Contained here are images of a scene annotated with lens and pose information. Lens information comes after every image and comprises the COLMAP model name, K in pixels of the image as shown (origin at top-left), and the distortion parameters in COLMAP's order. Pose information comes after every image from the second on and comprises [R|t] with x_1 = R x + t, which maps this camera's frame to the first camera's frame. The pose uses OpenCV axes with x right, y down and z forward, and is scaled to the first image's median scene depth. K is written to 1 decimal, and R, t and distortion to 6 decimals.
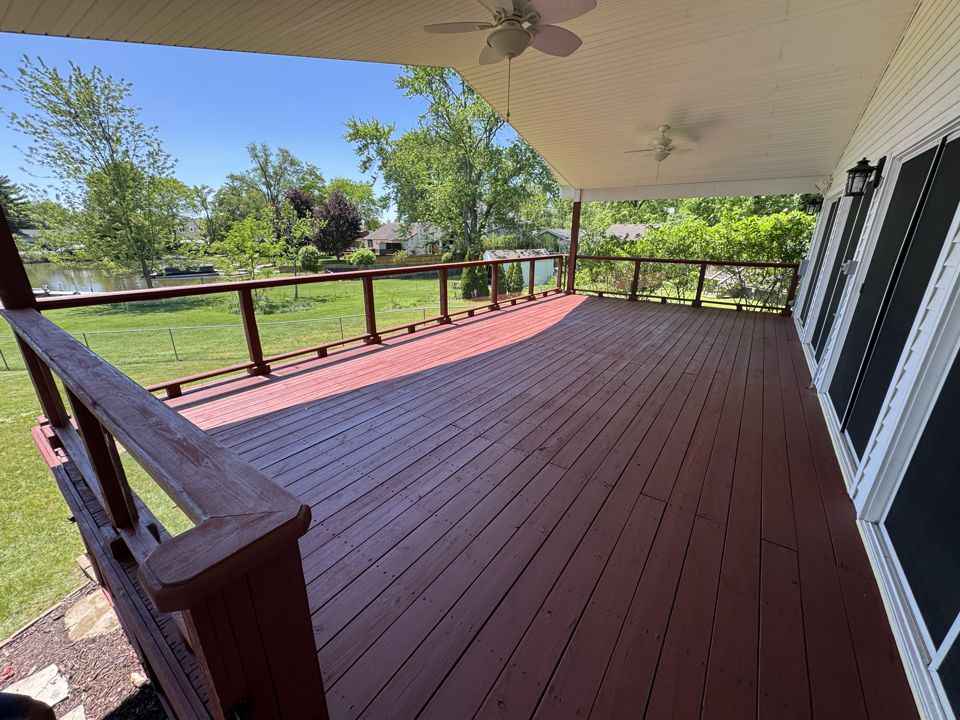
lens RADIAL K [[380.9, 0, 480.0], [0, 380.9, 360.0], [0, 0, 1]] dist [-0.006136, 0.000335]
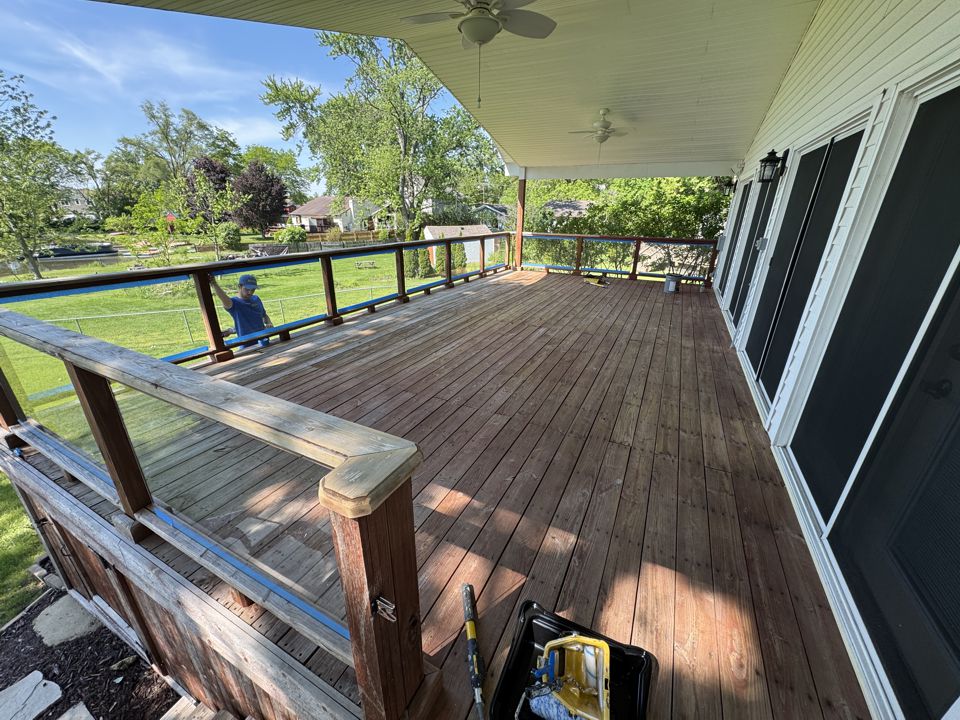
lens RADIAL K [[380.9, 0, 480.0], [0, 380.9, 360.0], [0, 0, 1]] dist [-0.006136, 0.000335]
pose [[0.987879, -0.052080, 0.146227, -0.035020], [0.043476, 0.997164, 0.061439, 0.002499], [-0.149012, -0.054337, 0.987341, -0.024655]]
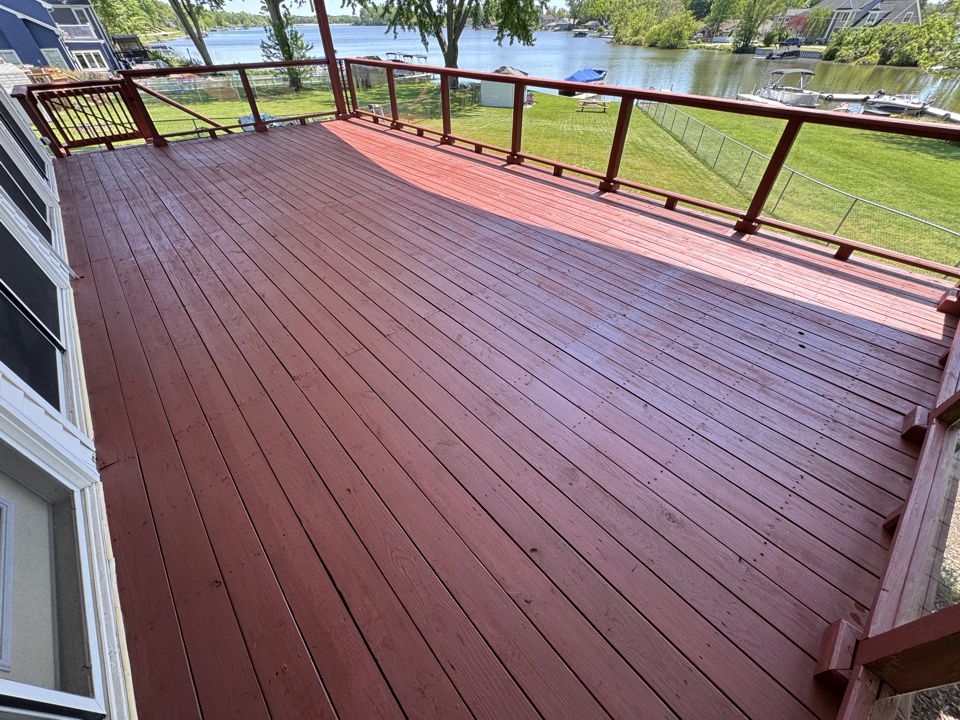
lens RADIAL K [[380.9, 0, 480.0], [0, 380.9, 360.0], [0, 0, 1]] dist [-0.006136, 0.000335]
pose [[-0.221390, 0.641826, -0.734198, 0.612771], [-0.309661, 0.667646, 0.677022, -0.264461], [0.924715, 0.377238, 0.050938, 0.803274]]
